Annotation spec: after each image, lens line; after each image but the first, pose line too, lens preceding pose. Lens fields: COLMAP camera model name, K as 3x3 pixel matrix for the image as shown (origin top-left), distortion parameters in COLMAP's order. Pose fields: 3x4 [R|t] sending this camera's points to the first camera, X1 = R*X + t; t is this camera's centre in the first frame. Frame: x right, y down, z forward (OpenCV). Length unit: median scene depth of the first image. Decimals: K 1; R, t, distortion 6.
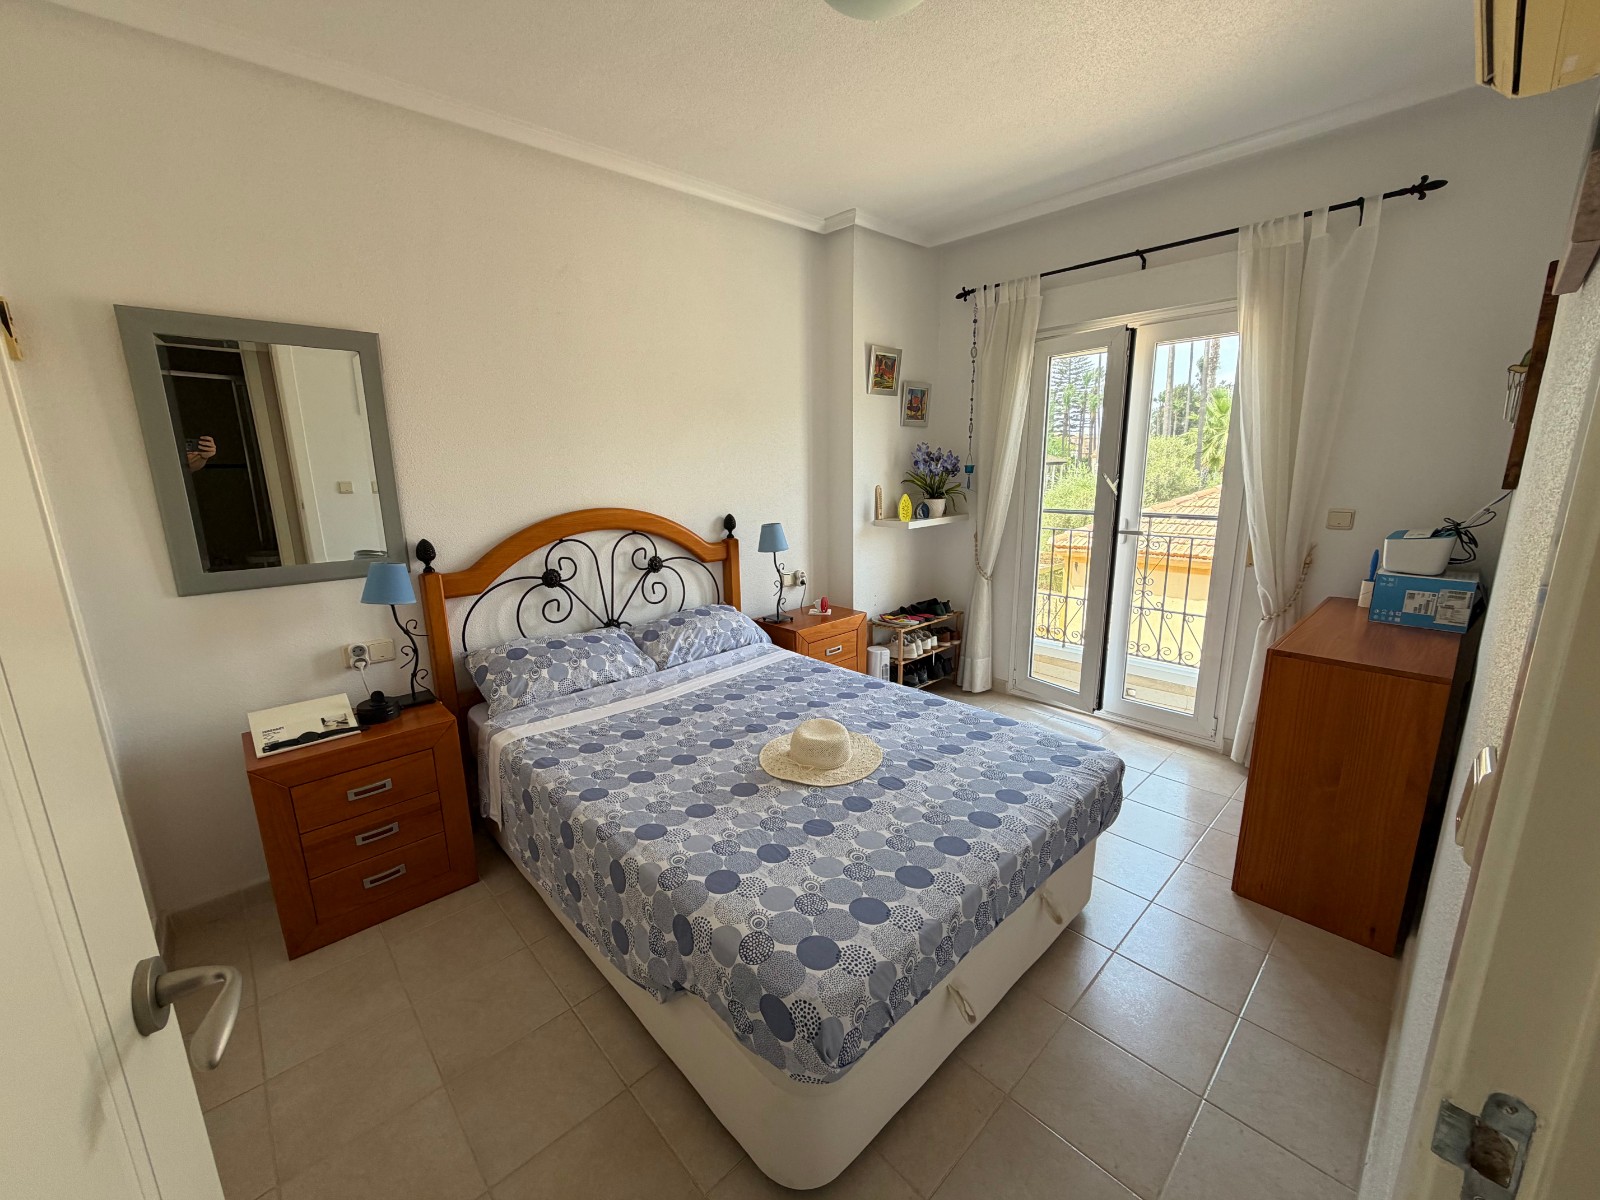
lens RADIAL K [[635.8, 0, 791.8], [0, 635.8, 599.7], [0, 0, 1]] dist [-0.001018, 0.000258]
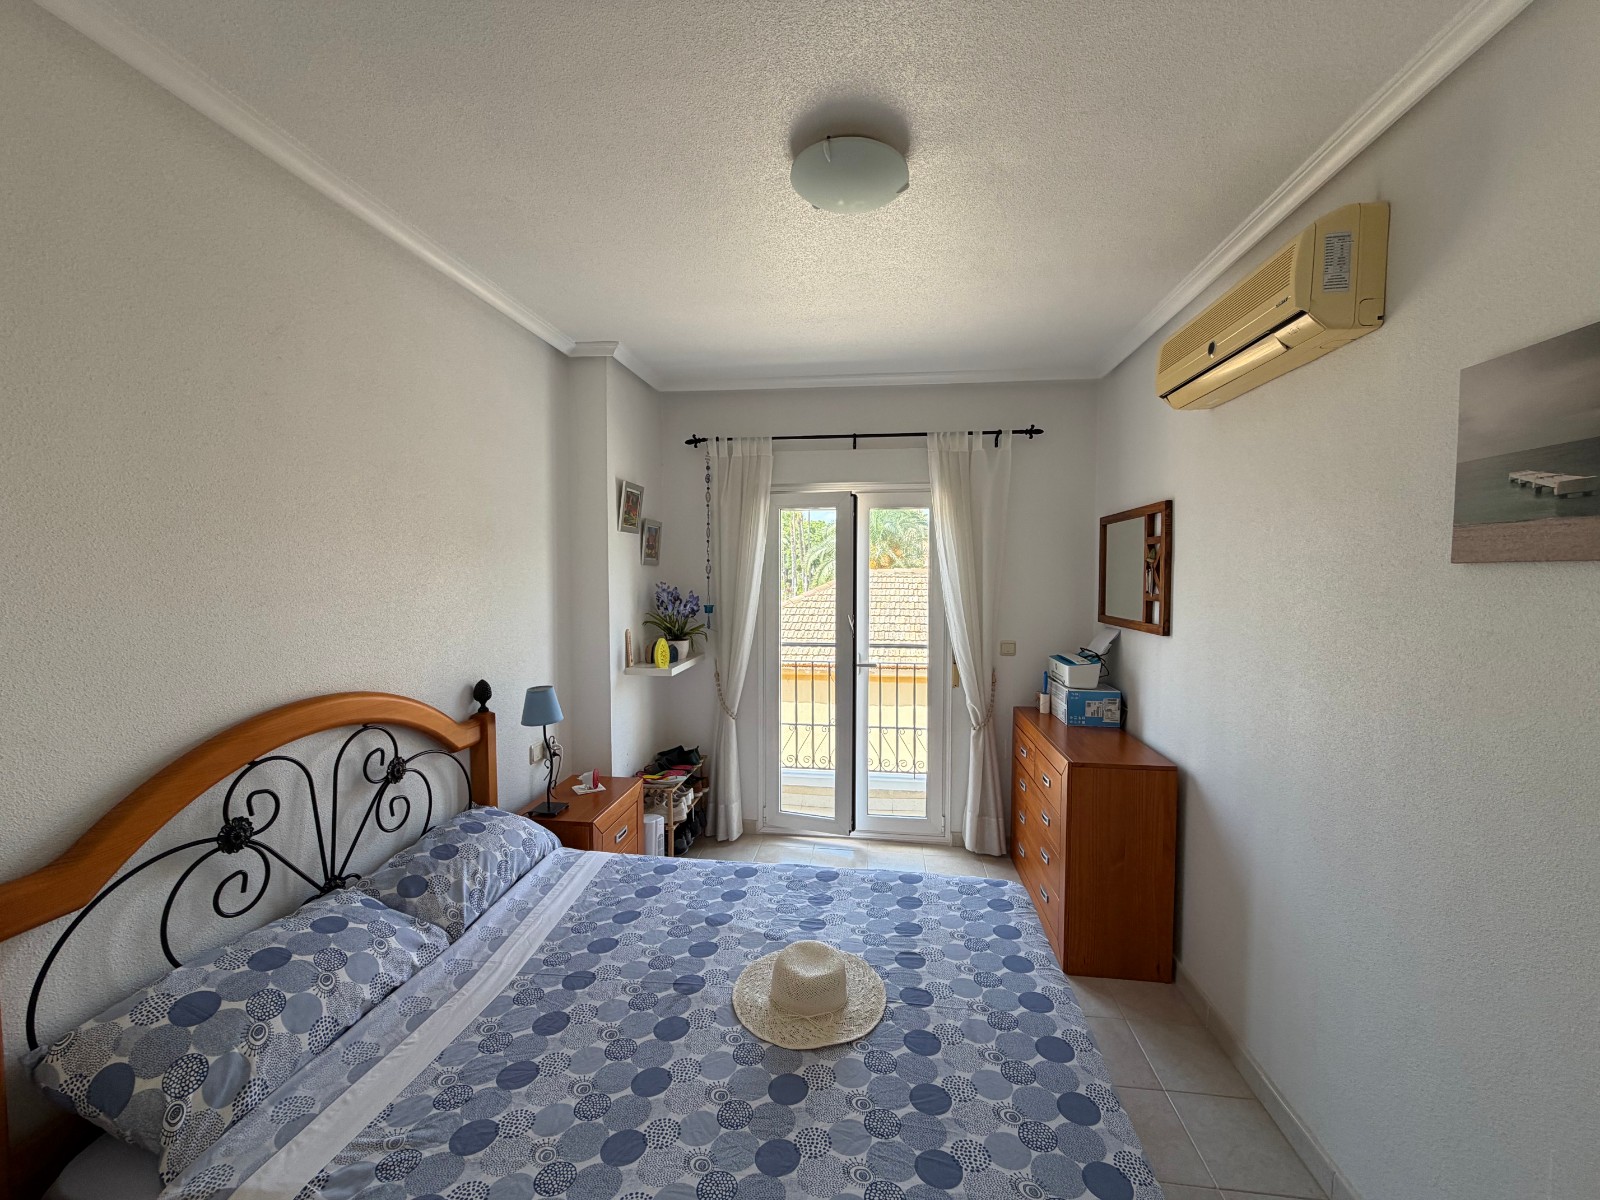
lens RADIAL K [[635.8, 0, 798.0], [0, 635.8, 600.6], [0, 0, 1]] dist [-0.001018, 0.000258]
pose [[0.770714, -0.009653, 0.637109, -0.308945], [0.121207, 0.983849, -0.131717, -0.090336], [-0.625547, 0.178738, 0.759436, 0.203062]]
